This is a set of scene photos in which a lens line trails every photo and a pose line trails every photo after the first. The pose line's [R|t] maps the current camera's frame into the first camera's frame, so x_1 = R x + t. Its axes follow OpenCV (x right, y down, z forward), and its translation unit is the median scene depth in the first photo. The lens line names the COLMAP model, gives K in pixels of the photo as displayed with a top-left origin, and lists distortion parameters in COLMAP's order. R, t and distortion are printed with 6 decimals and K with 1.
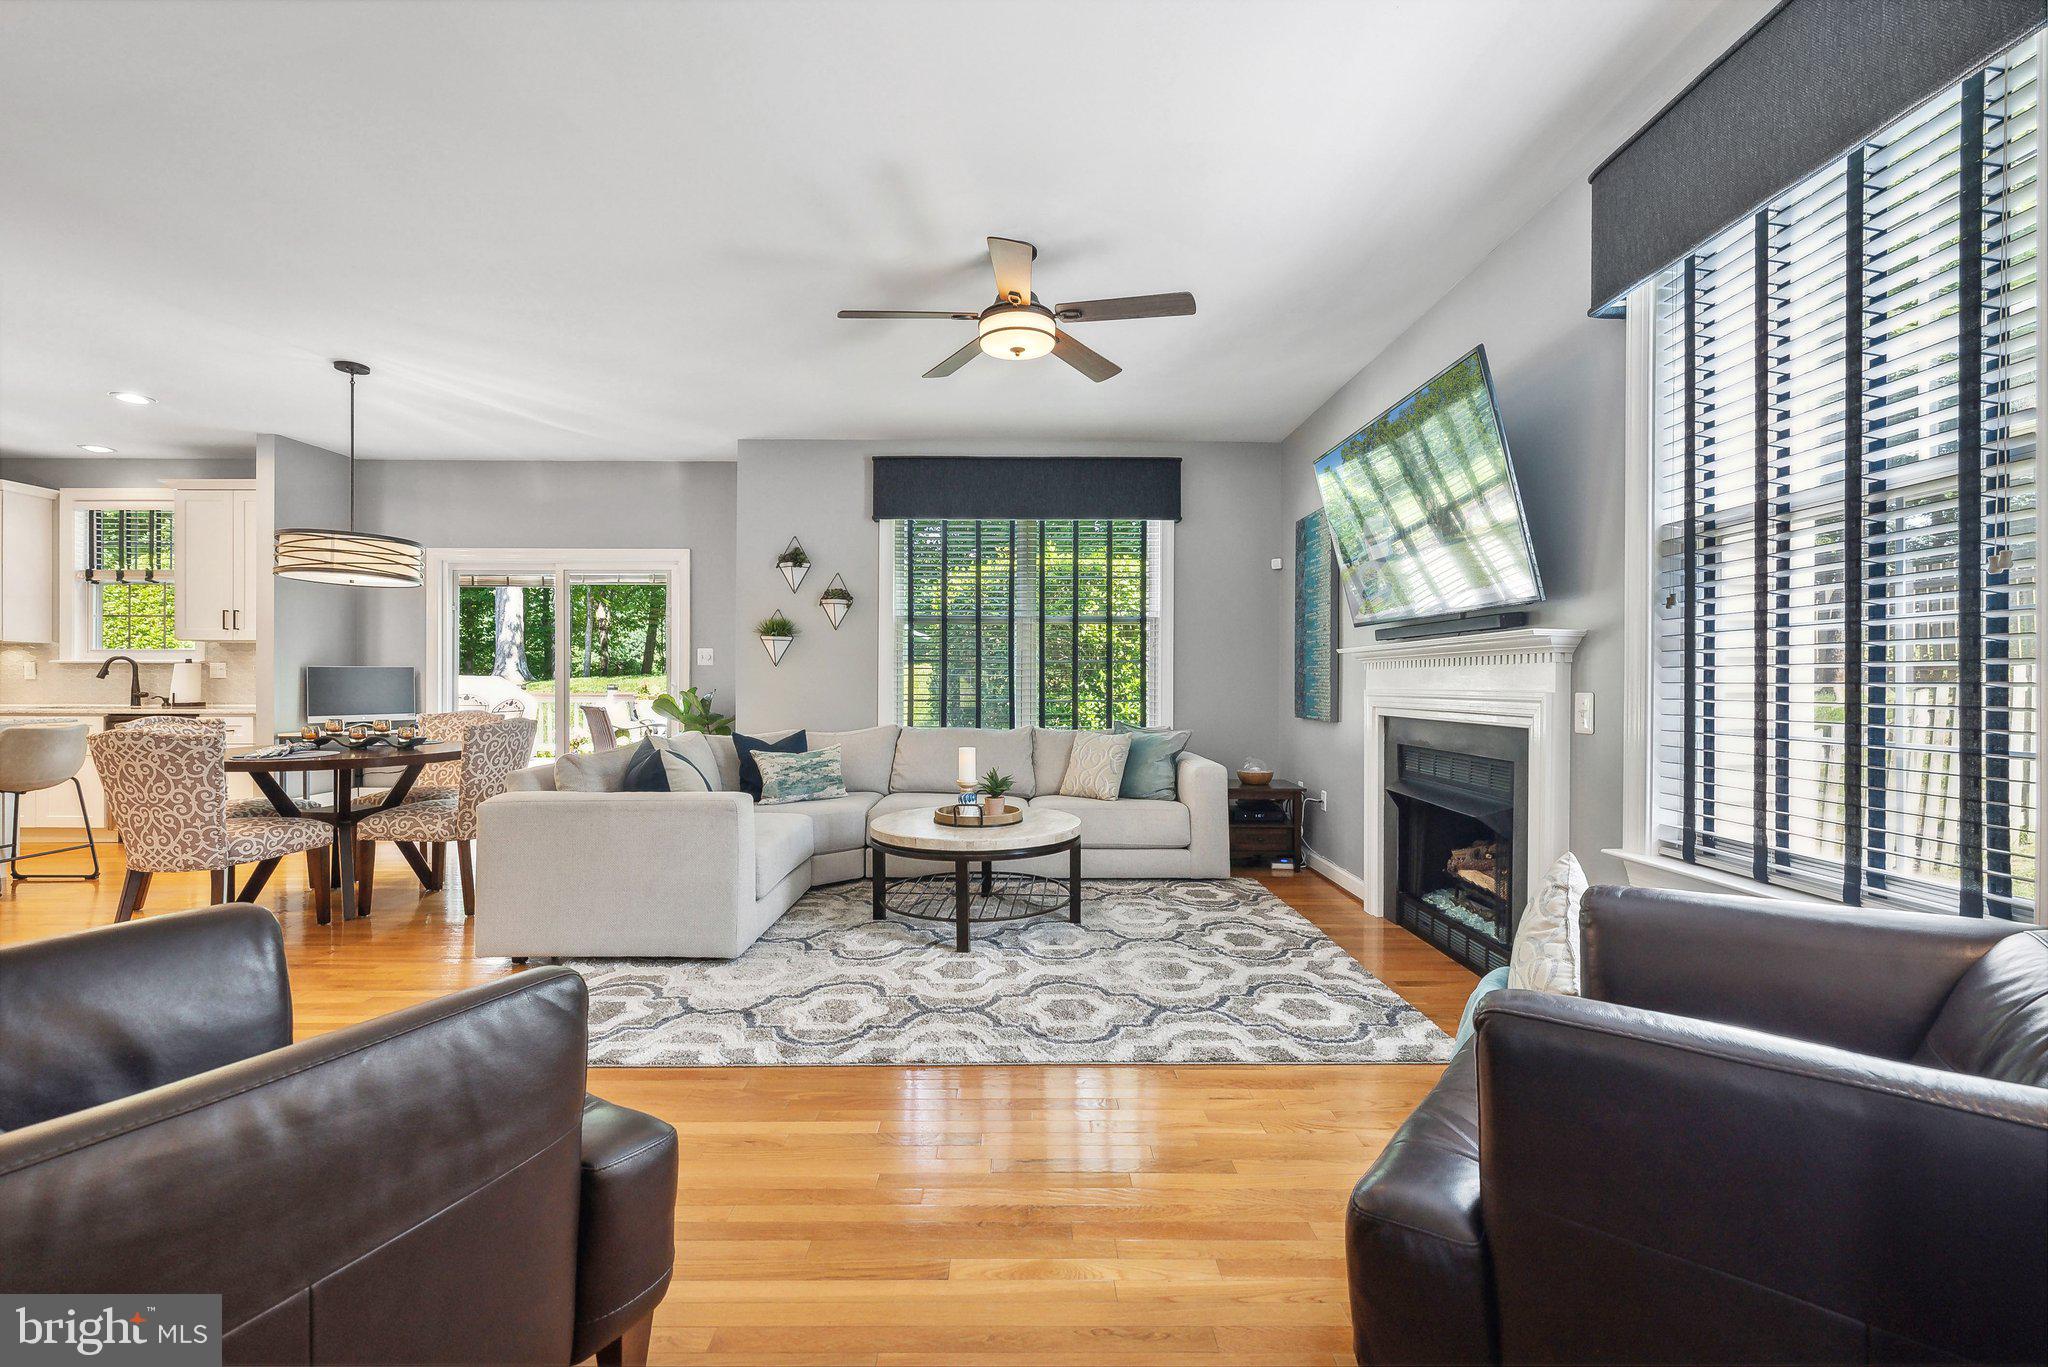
lens RADIAL K [[844.8, 0, 1009.2], [0, 844.8, 680.2], [0, 0, 1]] dist [-0.000316, 0.000180]
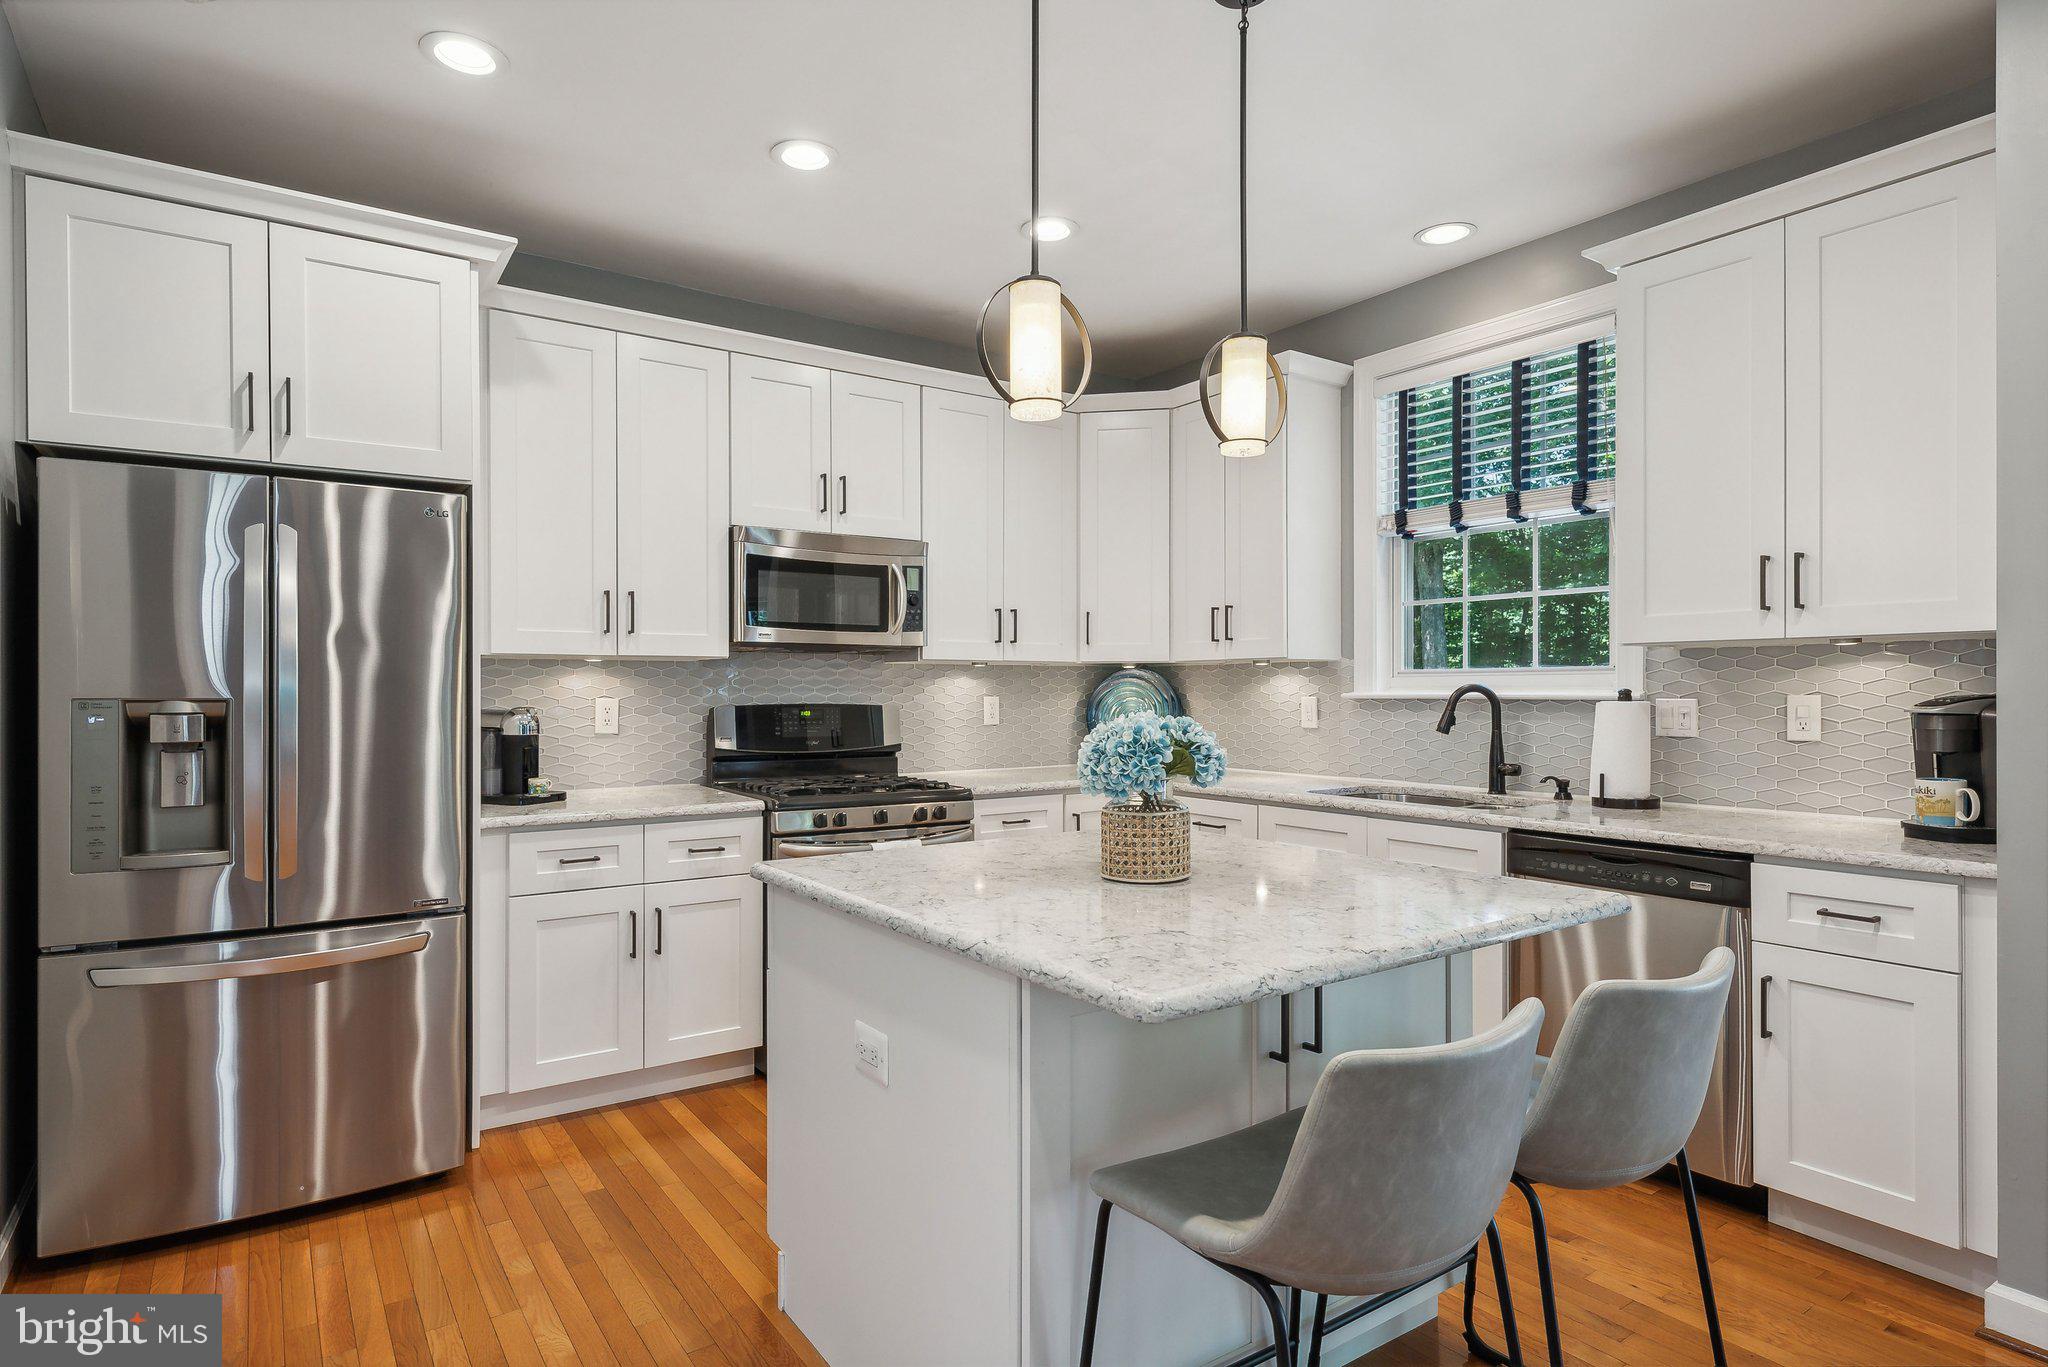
lens RADIAL K [[1095.8, 0, 1028.3], [0, 1095.8, 694.7], [0, 0, 1]] dist [-0.005183, 0.001065]
pose [[0.571657, -0.000474, -0.820492, -0.769467], [0.000967, 1.000000, 0.000096, -0.025190], [0.820492, -0.000848, 0.571657, 0.505475]]
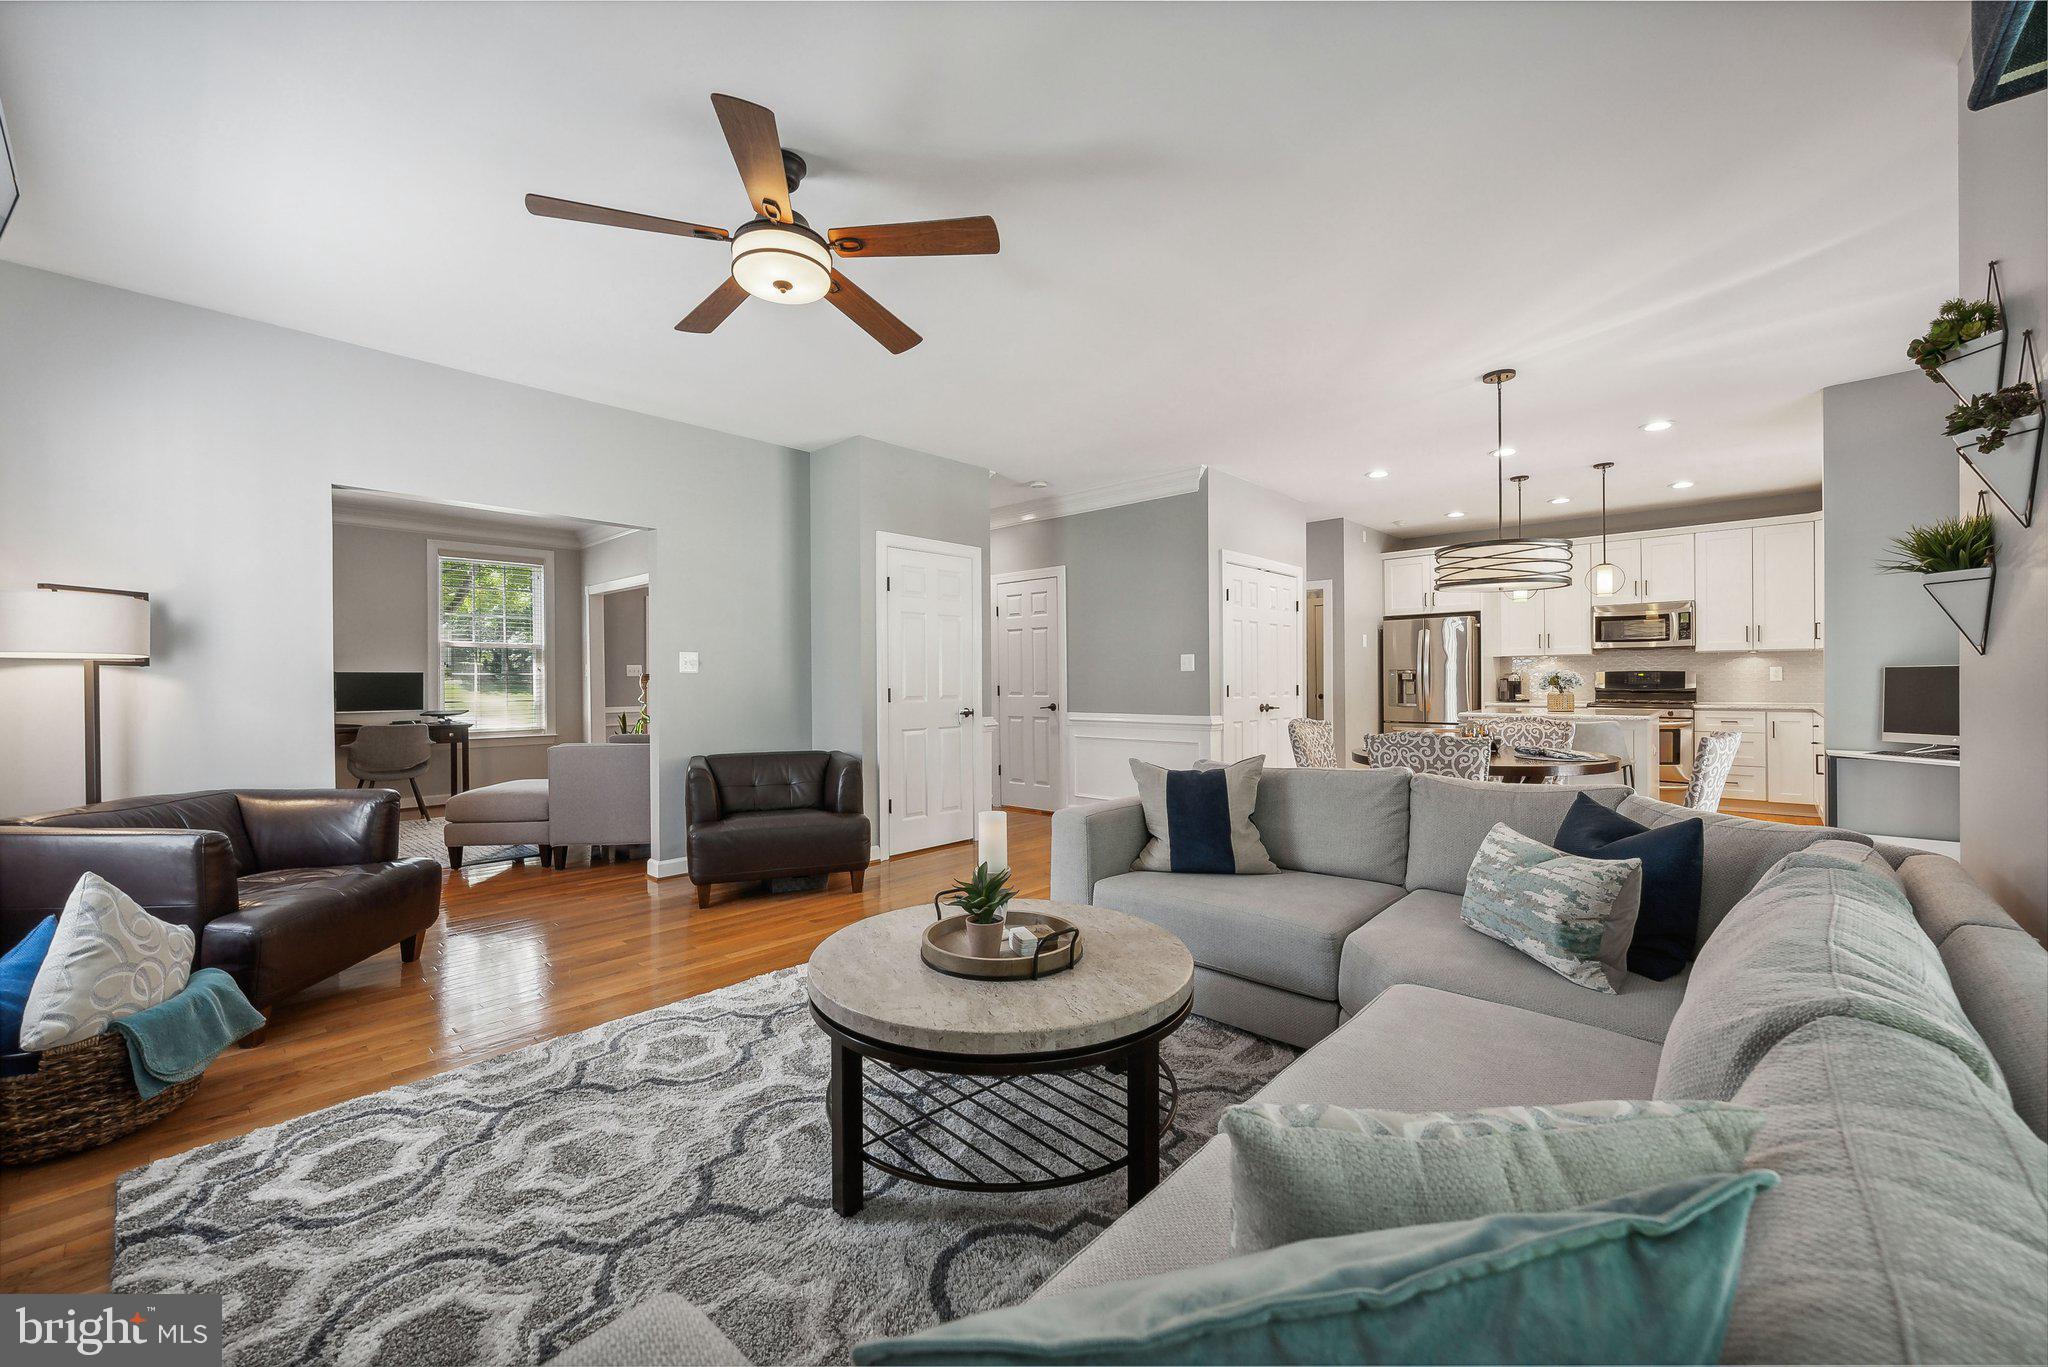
lens RADIAL K [[798.1, 0, 1027.9], [0, 798.1, 678.4], [0, 0, 1]] dist [-0.001822, -0.000317]
pose [[-0.668455, -0.001431, -0.743752, 0.226068], [0.002339, 0.999989, -0.004026, -0.003593], [0.743749, -0.004431, -0.668444, 0.935953]]
